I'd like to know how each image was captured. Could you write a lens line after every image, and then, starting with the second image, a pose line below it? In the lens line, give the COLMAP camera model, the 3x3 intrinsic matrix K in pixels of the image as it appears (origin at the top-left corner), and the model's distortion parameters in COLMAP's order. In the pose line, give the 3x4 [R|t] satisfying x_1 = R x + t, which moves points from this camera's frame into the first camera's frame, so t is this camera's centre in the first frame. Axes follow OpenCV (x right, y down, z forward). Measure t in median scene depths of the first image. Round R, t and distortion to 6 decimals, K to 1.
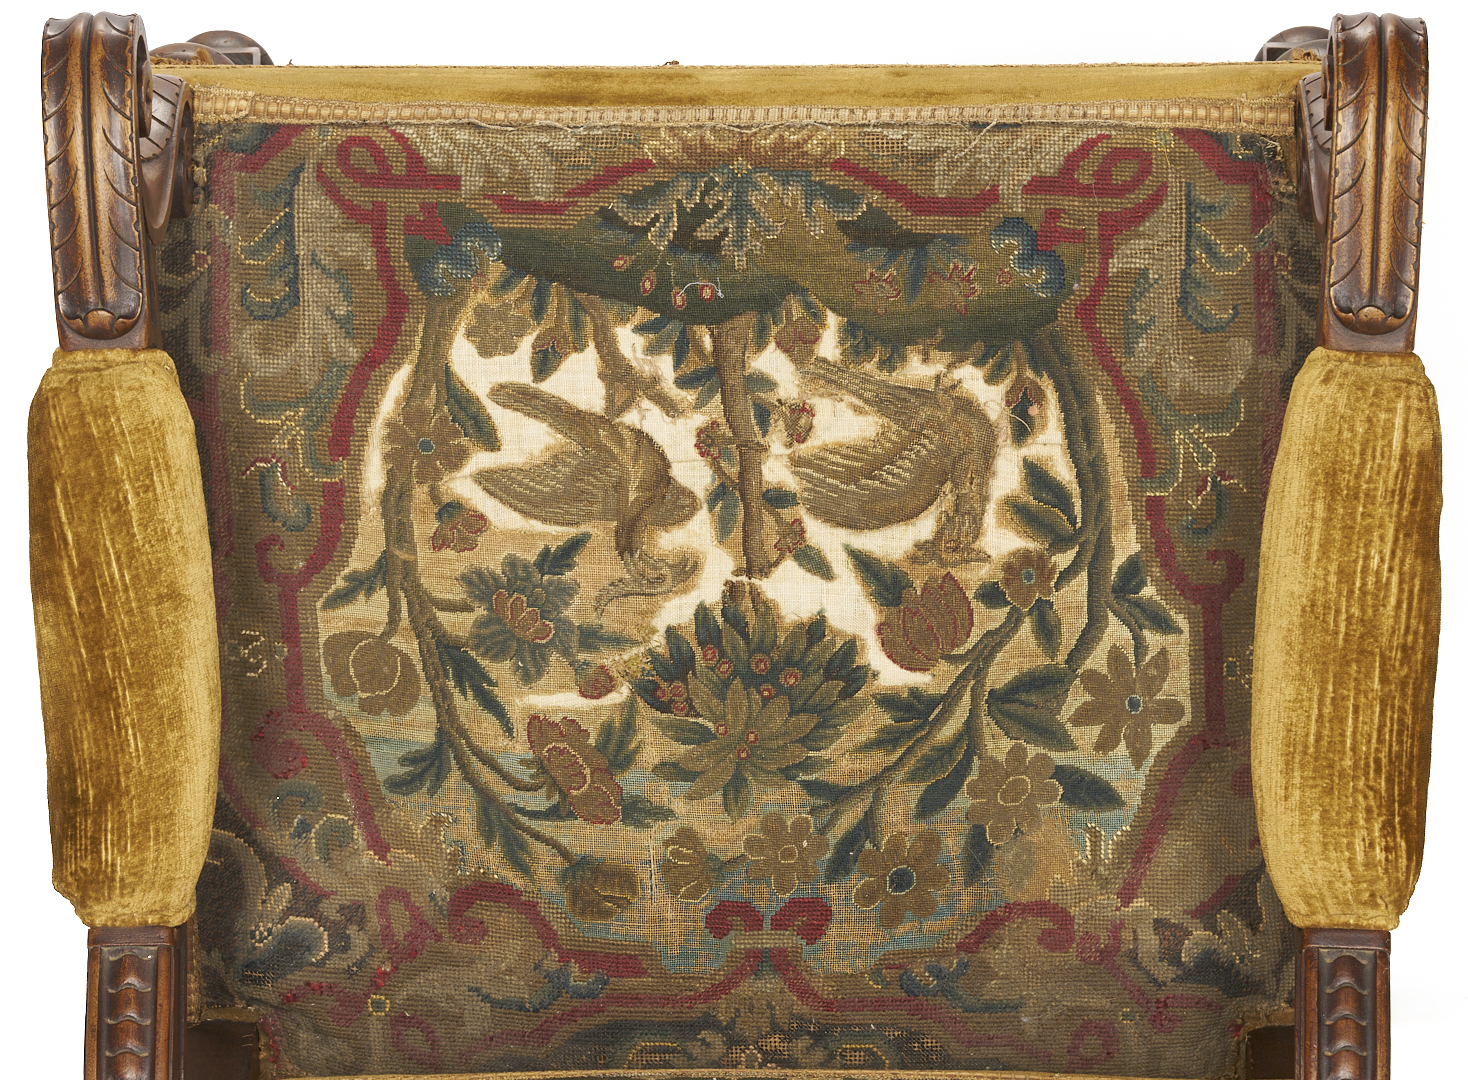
lens RADIAL K [[6402.5, 0, 734.0], [0, 6402.5, 540.0], [0, 0, 1]] dist [-0.252491, -0.044273]
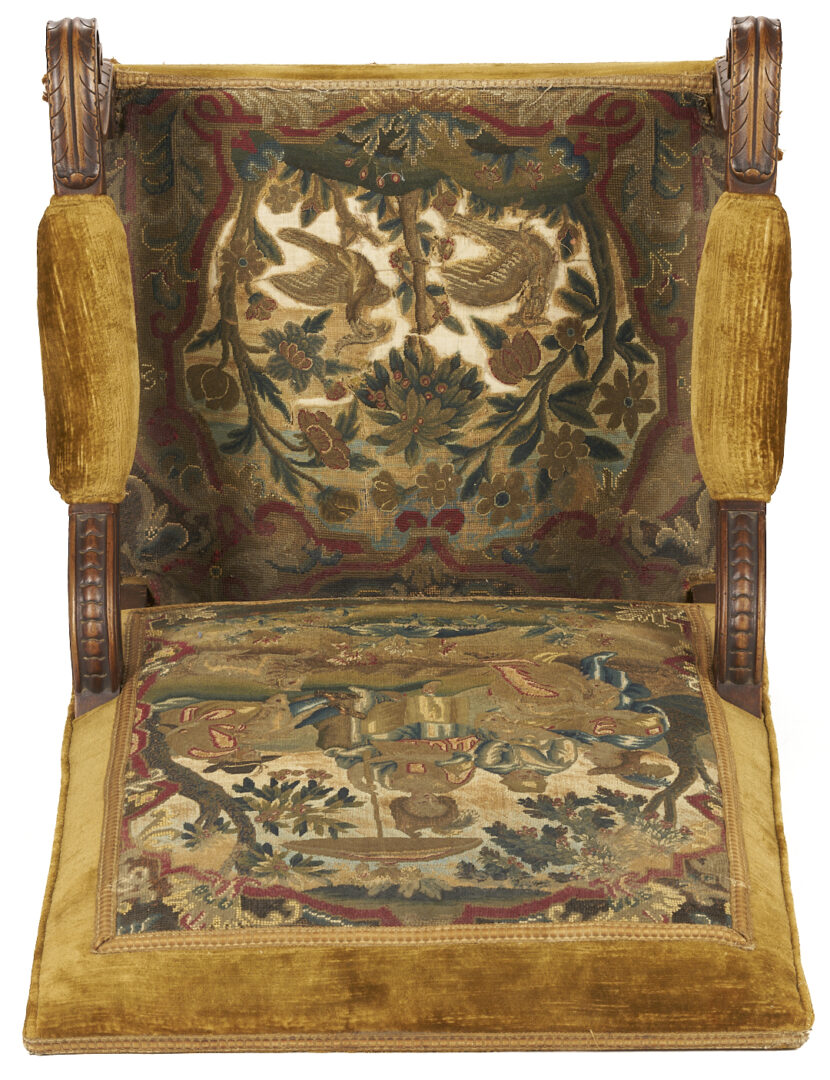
lens RADIAL K [[5201.6, 0, 415.0], [0, 5201.6, 540.0], [0, 0, 1]] dist [-0.362163, 1.028110]
pose [[0.999789, -0.003396, 0.020256, -0.029249], [0.004233, 0.999133, -0.041408, 0.127235], [-0.020098, 0.041485, 0.998937, -0.490257]]
